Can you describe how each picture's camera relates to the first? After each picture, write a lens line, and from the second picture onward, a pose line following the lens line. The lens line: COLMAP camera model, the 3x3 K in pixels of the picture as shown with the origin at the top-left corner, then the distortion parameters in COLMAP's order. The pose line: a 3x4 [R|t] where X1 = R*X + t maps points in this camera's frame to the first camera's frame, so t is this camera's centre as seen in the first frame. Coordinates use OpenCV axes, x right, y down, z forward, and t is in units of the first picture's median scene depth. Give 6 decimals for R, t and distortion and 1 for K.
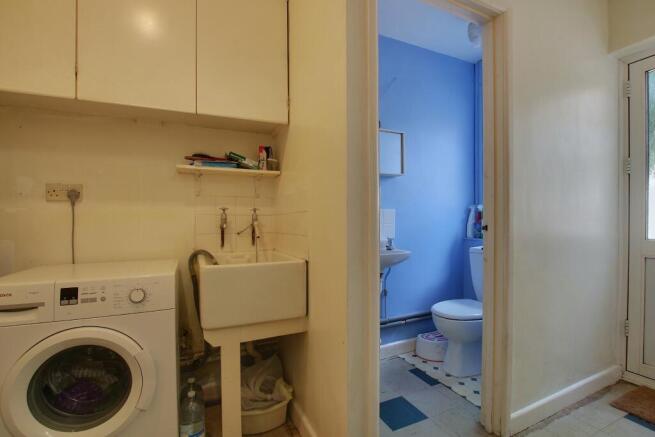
lens RADIAL K [[304.9, 0, 327.3], [0, 304.9, 220.3], [0, 0, 1]] dist [-0.017702, -0.000013]
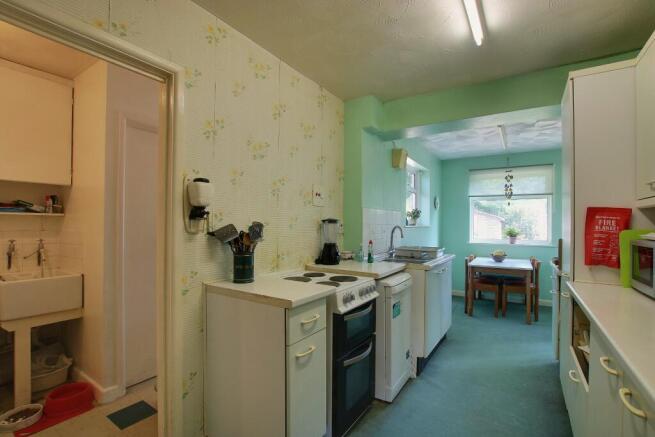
lens RADIAL K [[304.9, 0, 327.8], [0, 304.9, 220.9], [0, 0, 1]] dist [-0.017702, -0.000013]
pose [[0.851297, 0.011768, 0.524552, 0.164977], [-0.007468, 0.999919, -0.010312, -0.122762], [-0.524630, 0.004861, 0.851316, -0.891568]]
